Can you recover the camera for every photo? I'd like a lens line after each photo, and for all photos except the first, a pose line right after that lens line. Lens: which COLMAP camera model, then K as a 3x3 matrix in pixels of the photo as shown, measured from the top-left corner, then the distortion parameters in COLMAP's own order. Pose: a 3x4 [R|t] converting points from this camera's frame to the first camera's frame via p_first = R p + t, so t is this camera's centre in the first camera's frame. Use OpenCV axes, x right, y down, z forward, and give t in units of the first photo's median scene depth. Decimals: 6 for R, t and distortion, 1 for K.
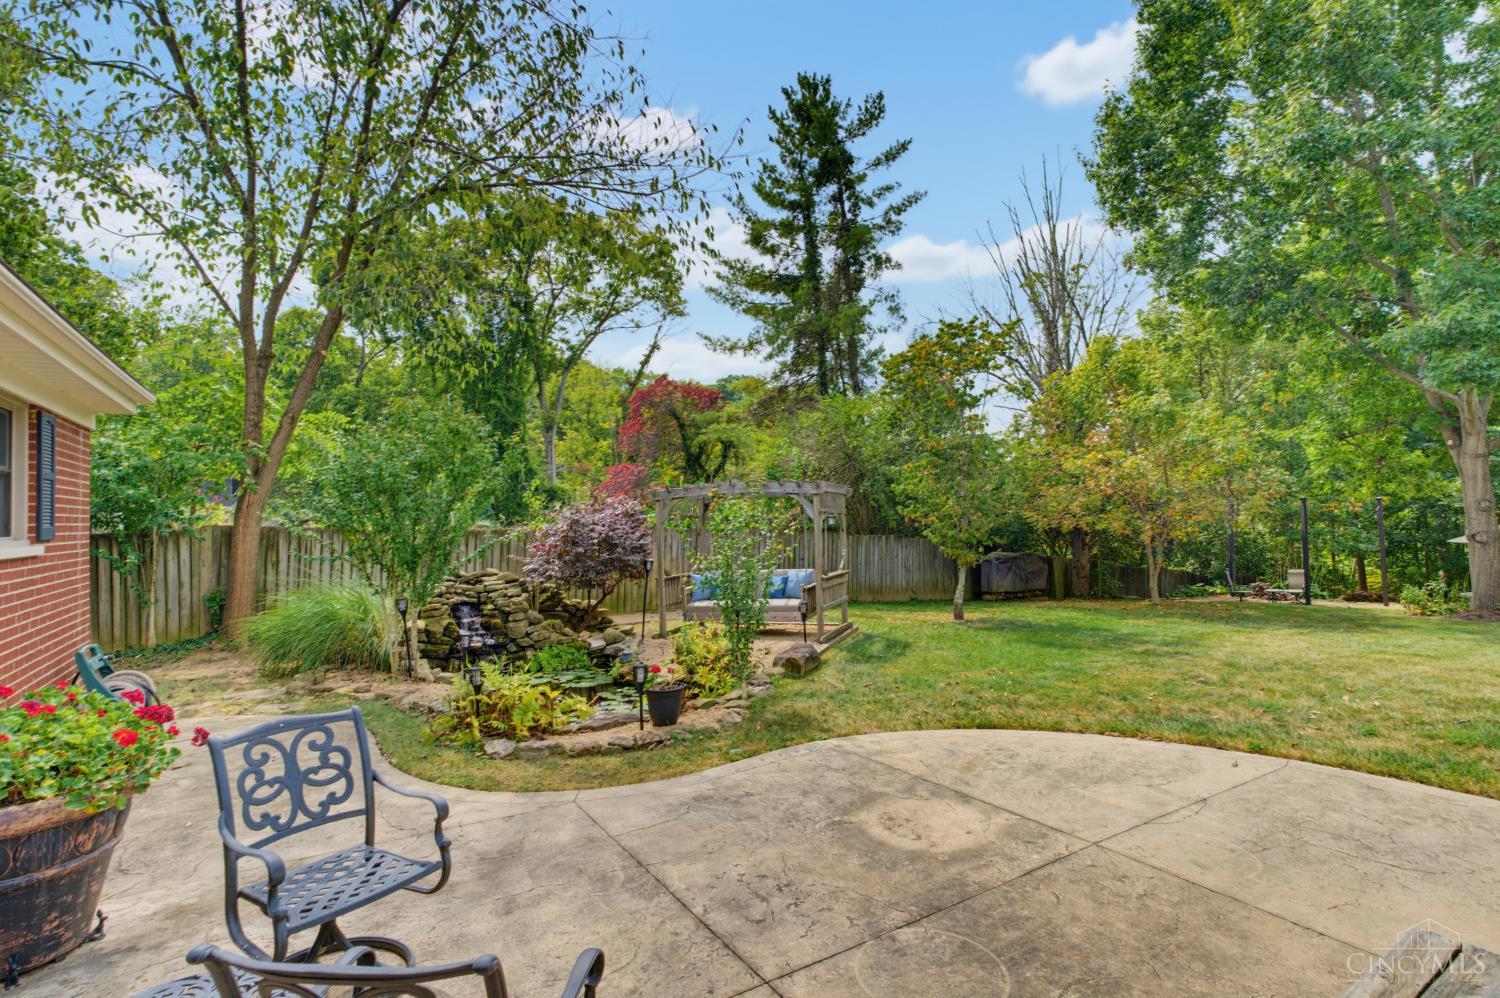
lens RADIAL K [[743.0, 0, 768.9], [0, 743.0, 510.6], [0, 0, 1]] dist [-0.011361, 0.005339]
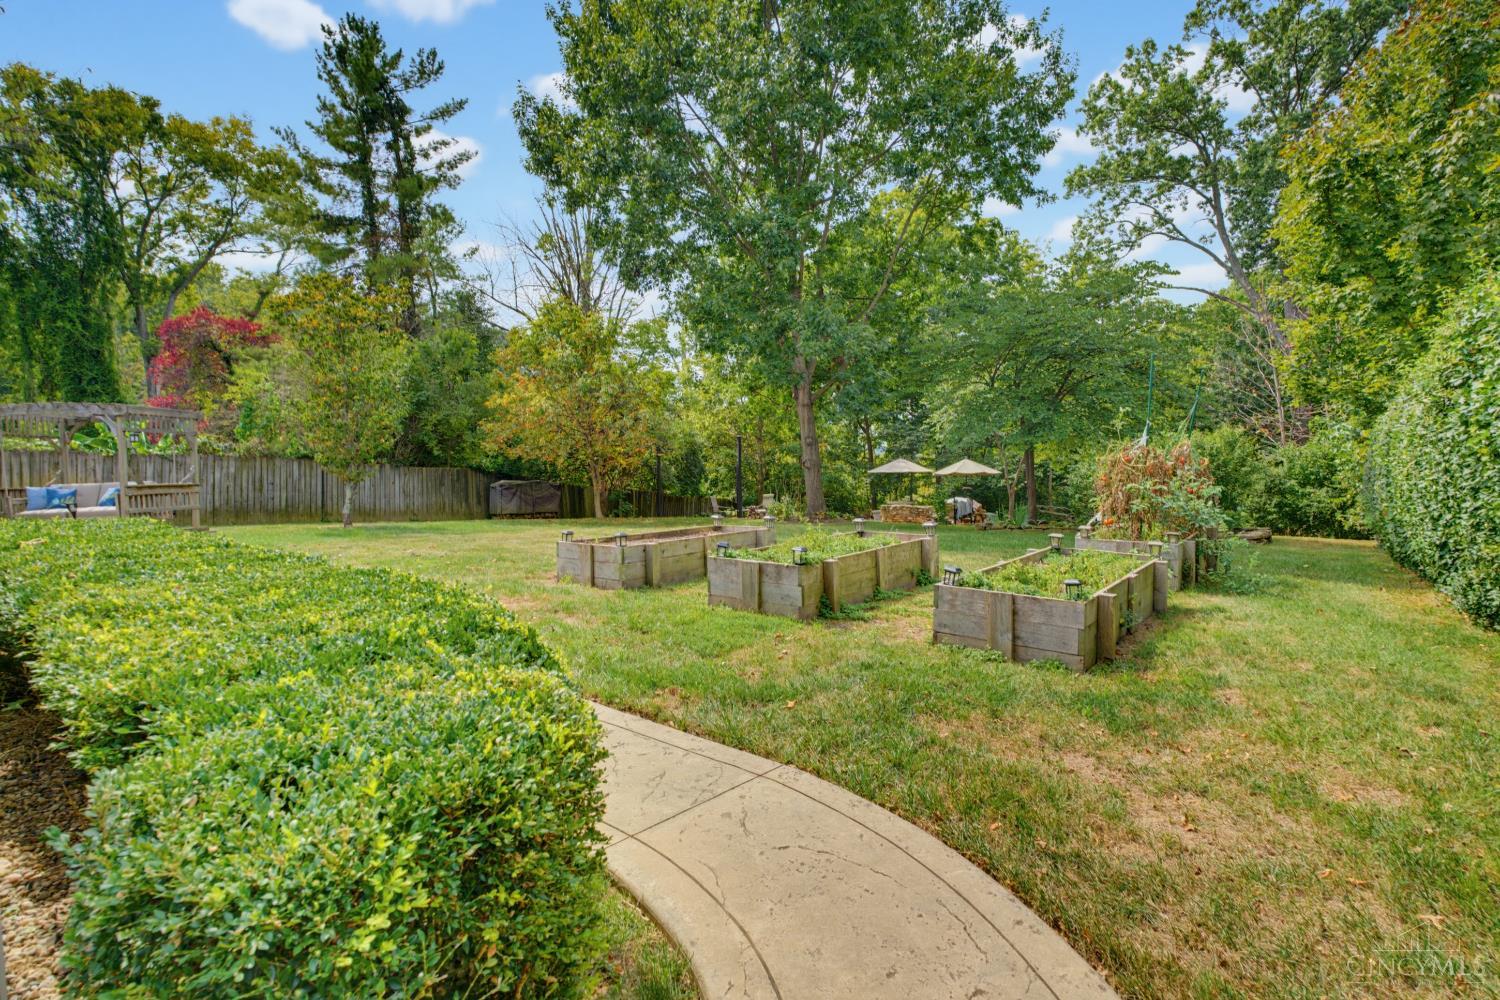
lens RADIAL K [[743.0, 0, 750.9], [0, 743.0, 502.7], [0, 0, 1]] dist [-0.011361, 0.005339]
pose [[0.956529, -0.009960, 0.291466, 0.270317], [-0.008024, 0.998140, 0.060441, 0.013666], [-0.291526, -0.060153, 0.954670, -0.177075]]
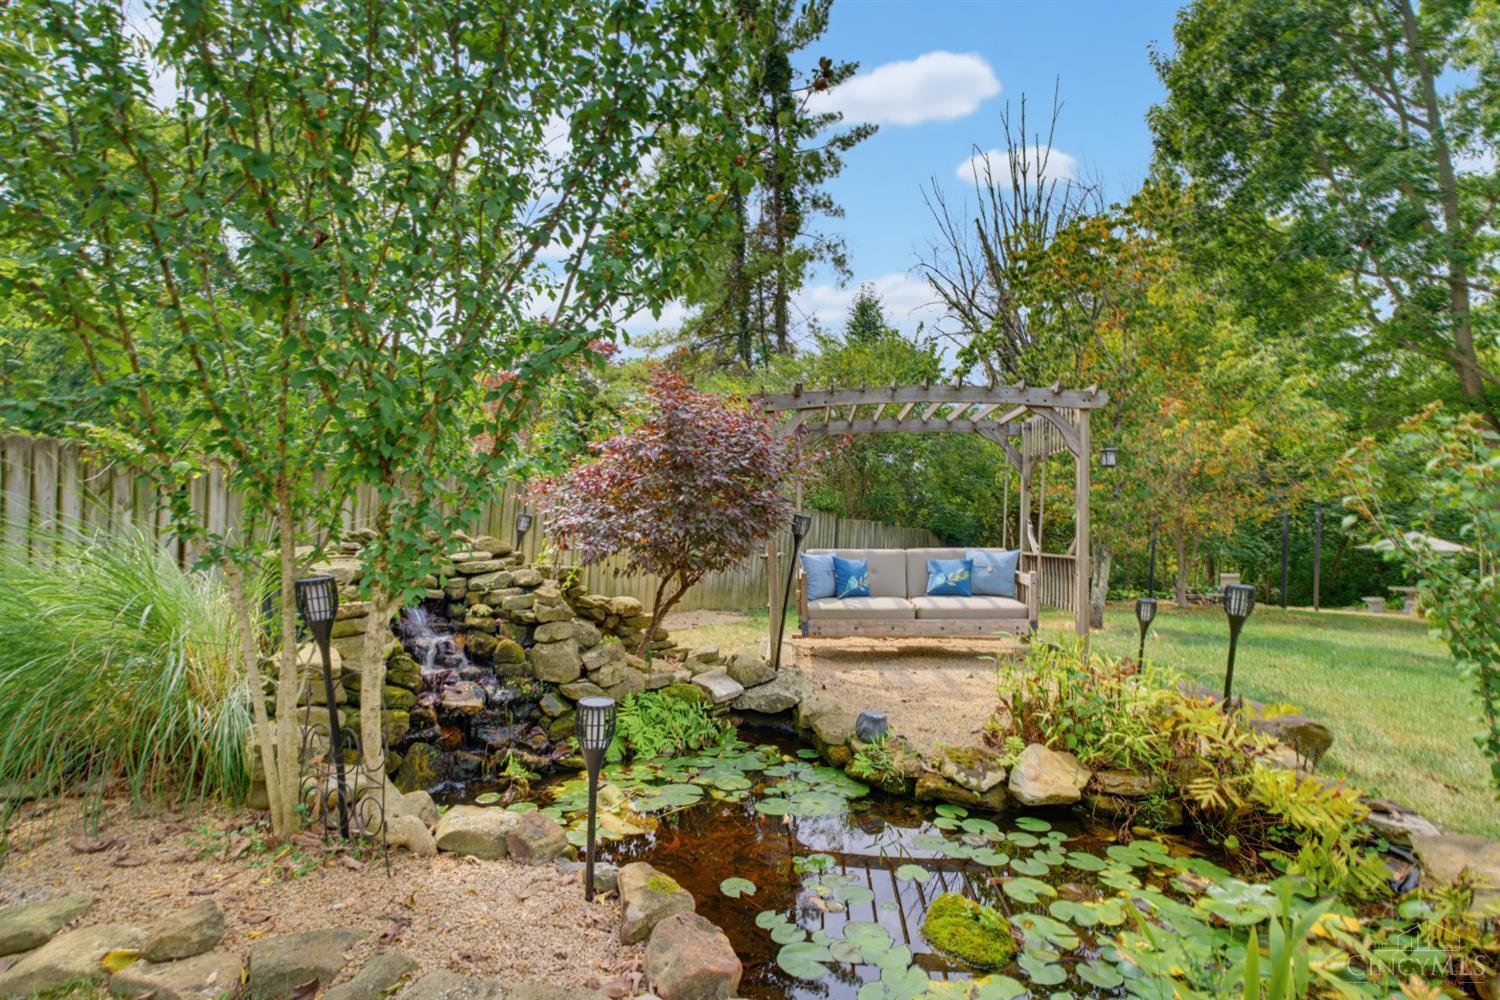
lens RADIAL K [[743.0, 0, 756.8], [0, 743.0, 541.7], [0, 0, 1]] dist [-0.011361, 0.005339]
pose [[0.969819, 0.021213, 0.242899, -0.115352], [-0.028274, 0.999272, 0.025619, 0.026731], [-0.242179, -0.031713, 0.969713, 0.194335]]
